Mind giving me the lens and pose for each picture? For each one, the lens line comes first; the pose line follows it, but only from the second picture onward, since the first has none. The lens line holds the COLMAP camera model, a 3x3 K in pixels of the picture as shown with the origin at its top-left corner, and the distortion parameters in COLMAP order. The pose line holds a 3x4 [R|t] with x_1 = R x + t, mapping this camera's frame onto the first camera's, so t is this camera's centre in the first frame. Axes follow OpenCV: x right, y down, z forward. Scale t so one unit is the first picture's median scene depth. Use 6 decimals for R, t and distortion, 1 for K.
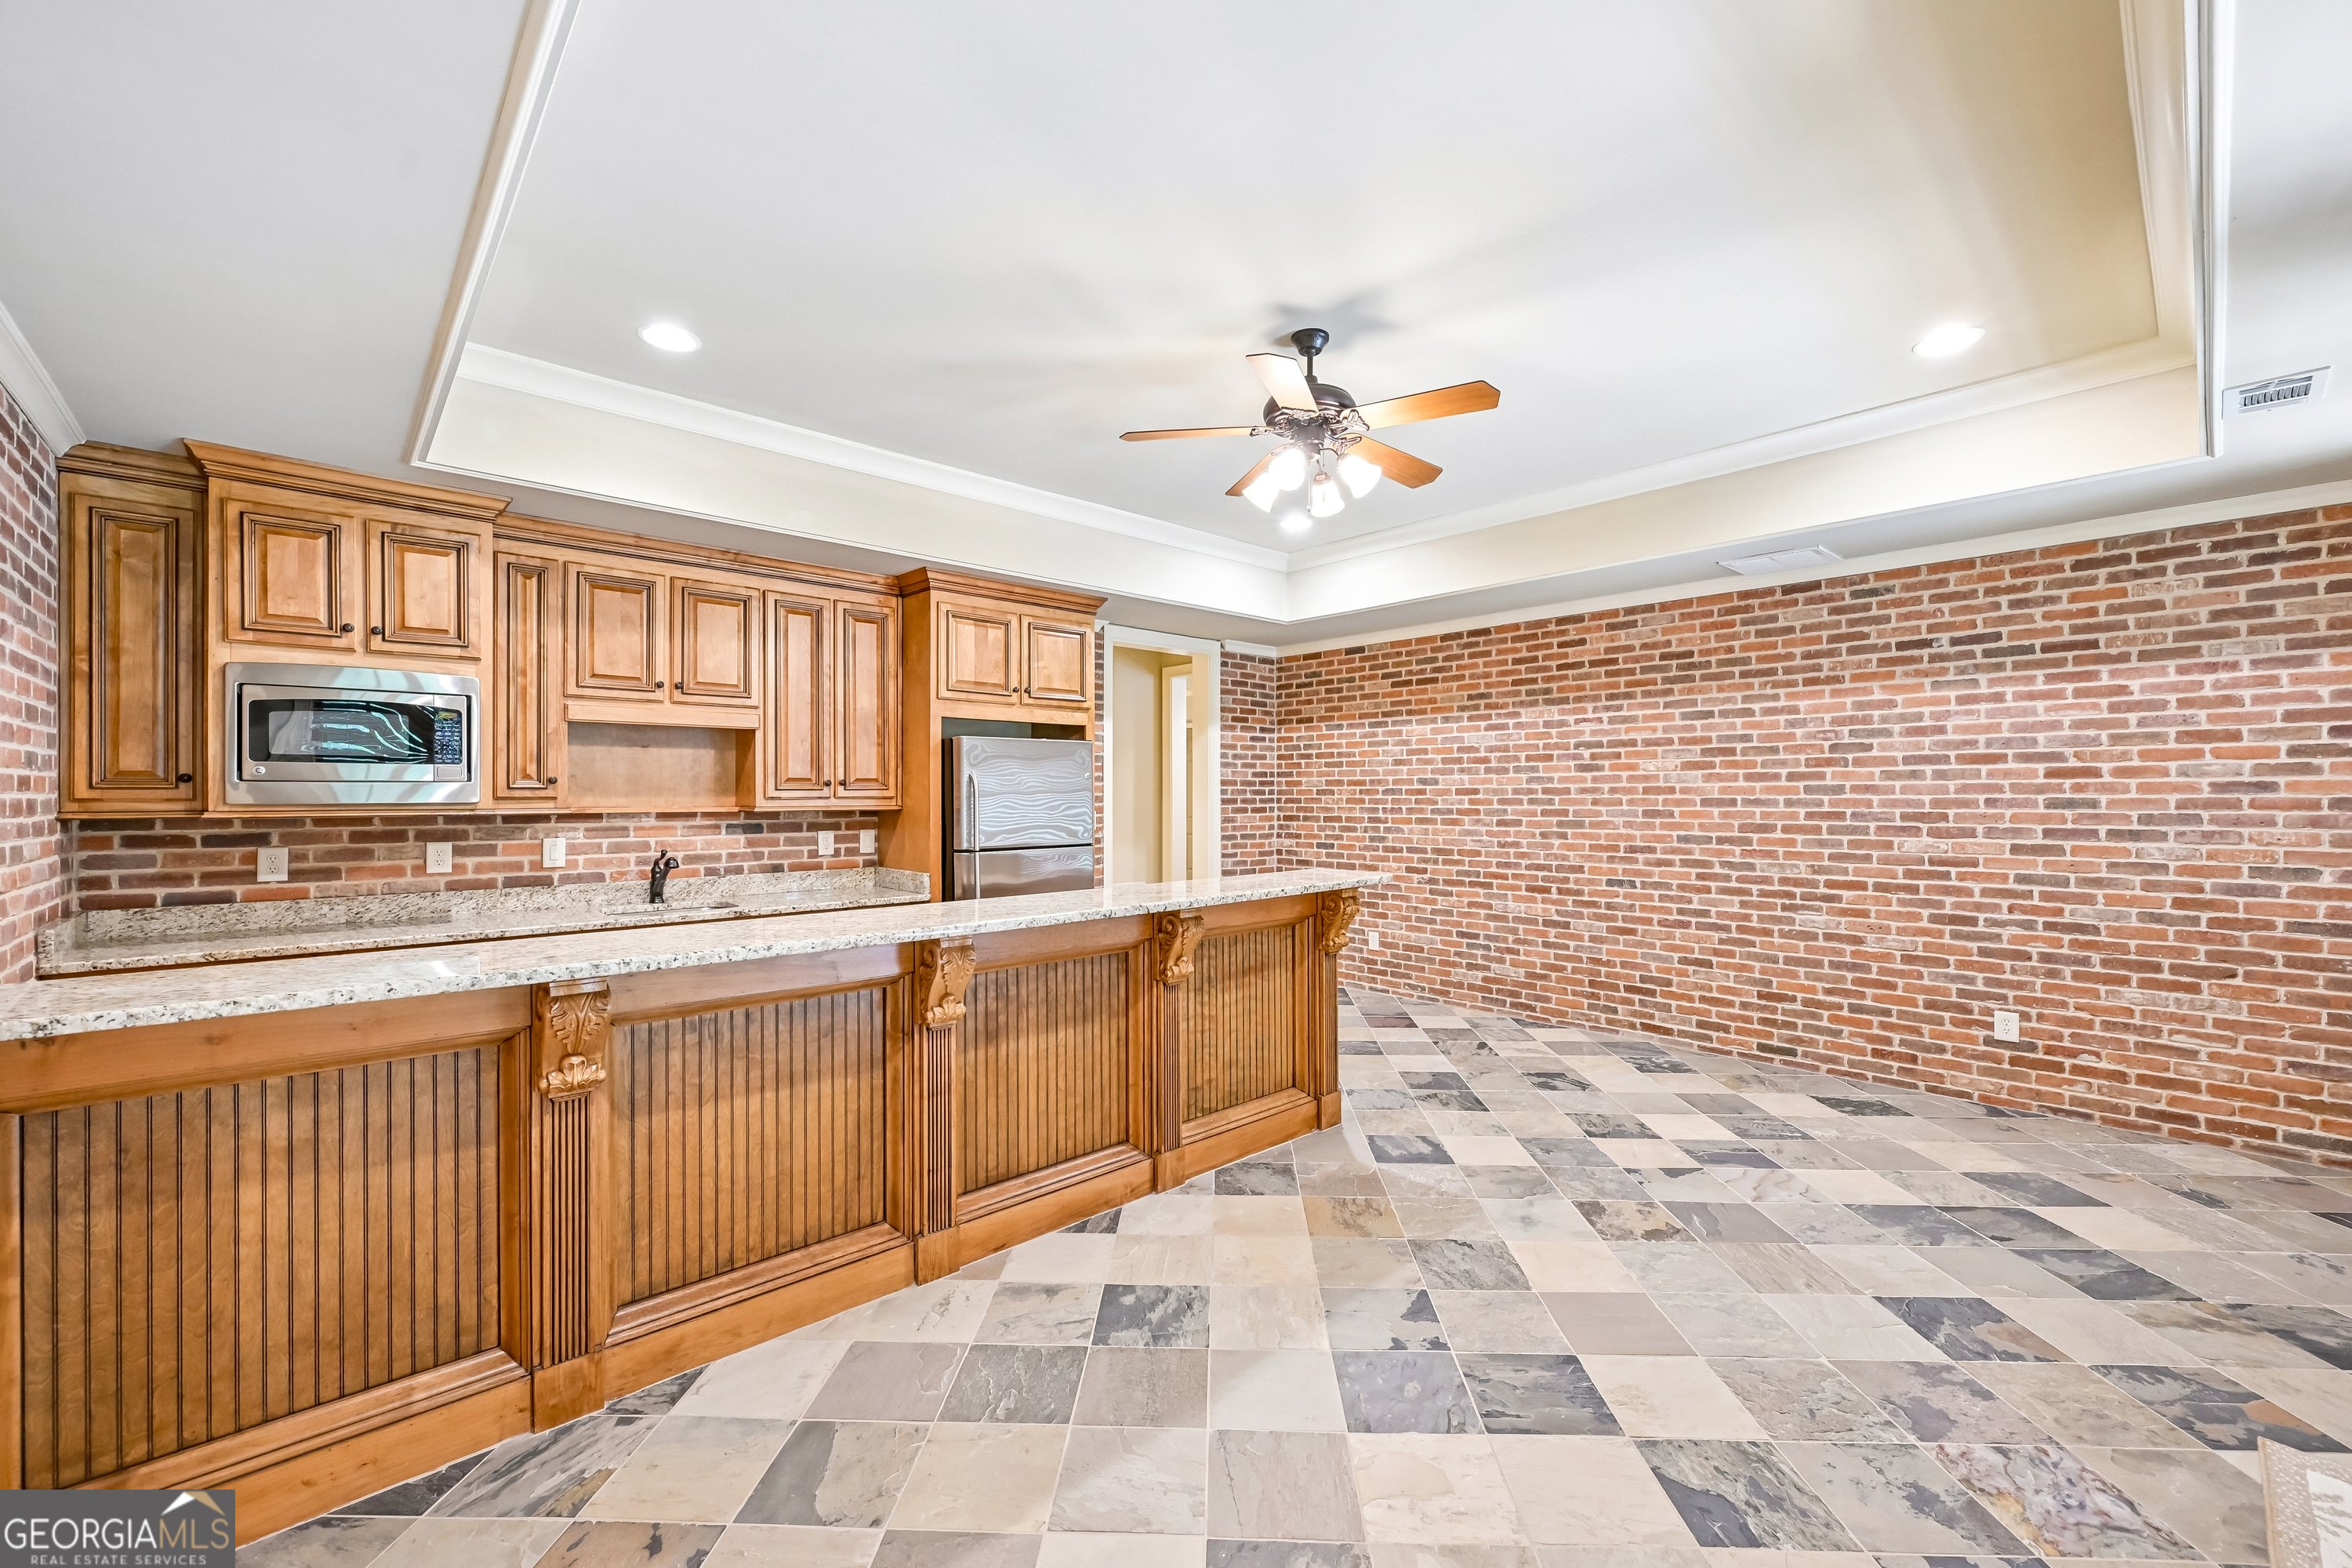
lens RADIAL K [[938.0, 0, 1185.7], [0, 938.0, 796.7], [0, 0, 1]] dist [-0.001681, 0.000355]
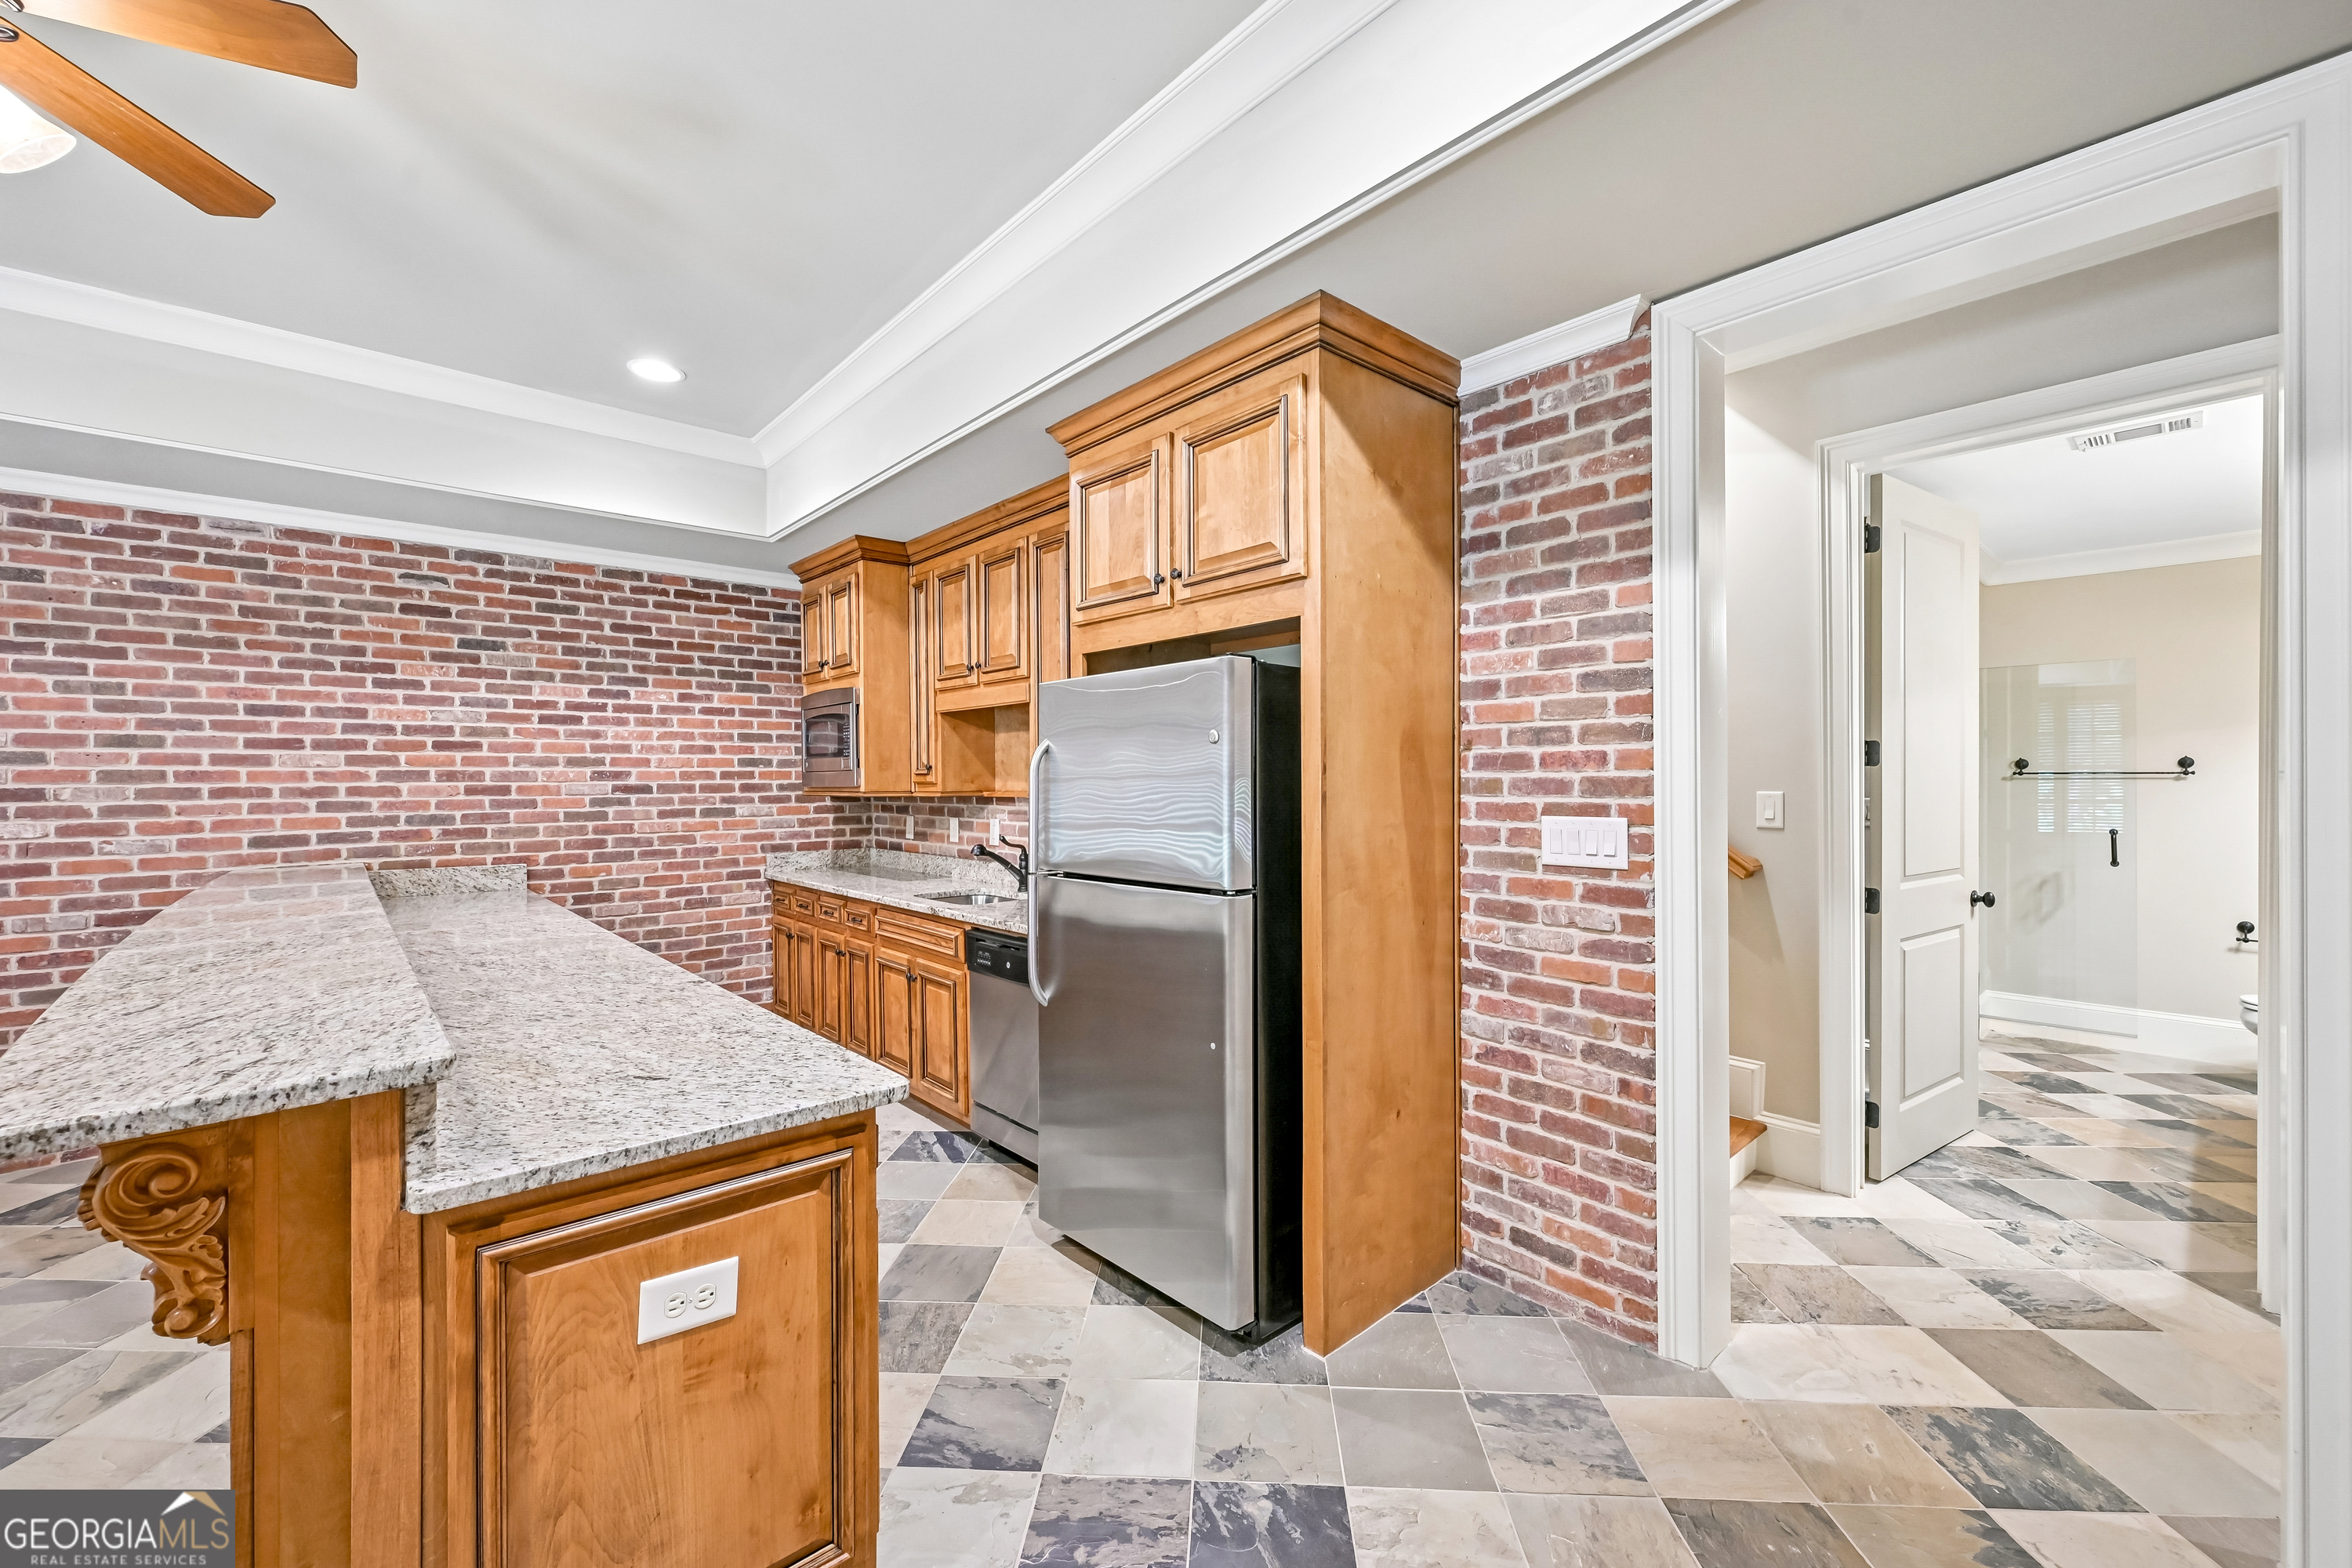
lens RADIAL K [[938.0, 0, 1183.1], [0, 938.0, 786.7], [0, 0, 1]] dist [-0.001681, 0.000355]
pose [[-0.008150, 0.009997, -0.999917, 0.446409], [0.005753, 0.999934, 0.009950, -0.003222], [0.999950, -0.005672, -0.008207, 1.312101]]
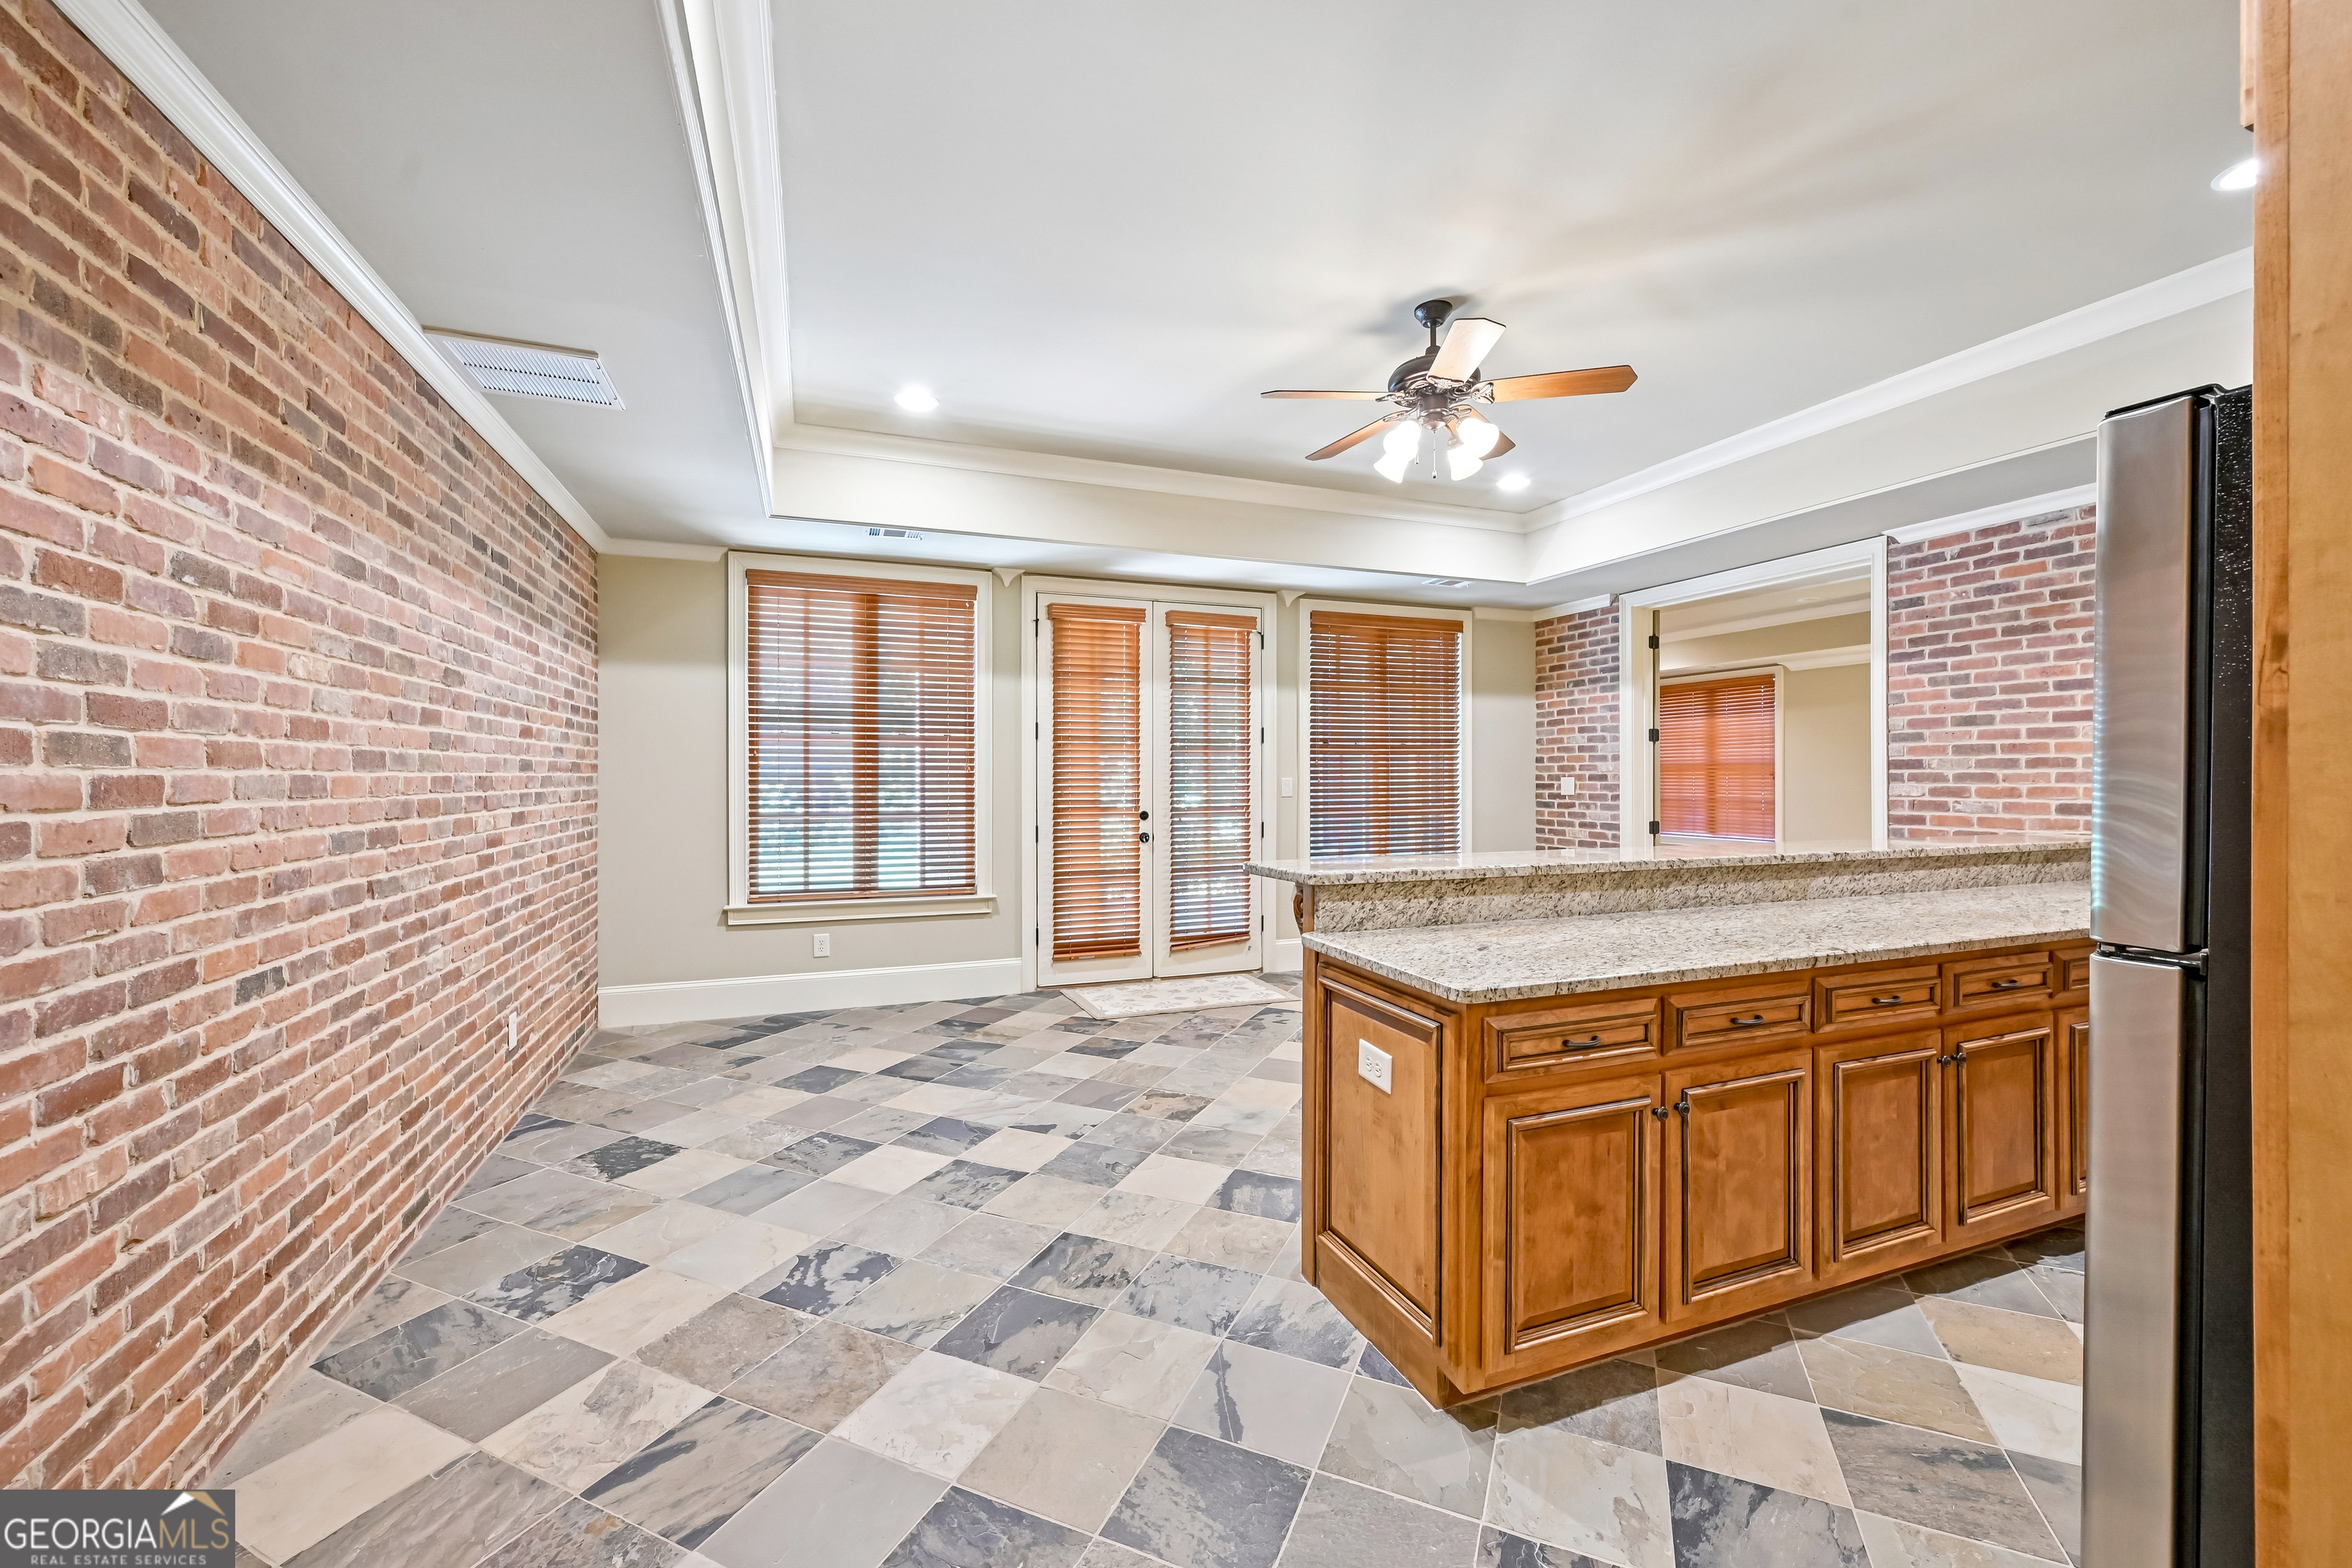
lens RADIAL K [[938.0, 0, 1180.7], [0, 938.0, 783.6], [0, 0, 1]] dist [-0.001681, 0.000355]
pose [[-0.930362, 0.000186, 0.366643, 0.010717], [0.002980, 0.999971, 0.007053, 0.020161], [-0.366631, 0.007655, -0.930335, 1.671479]]
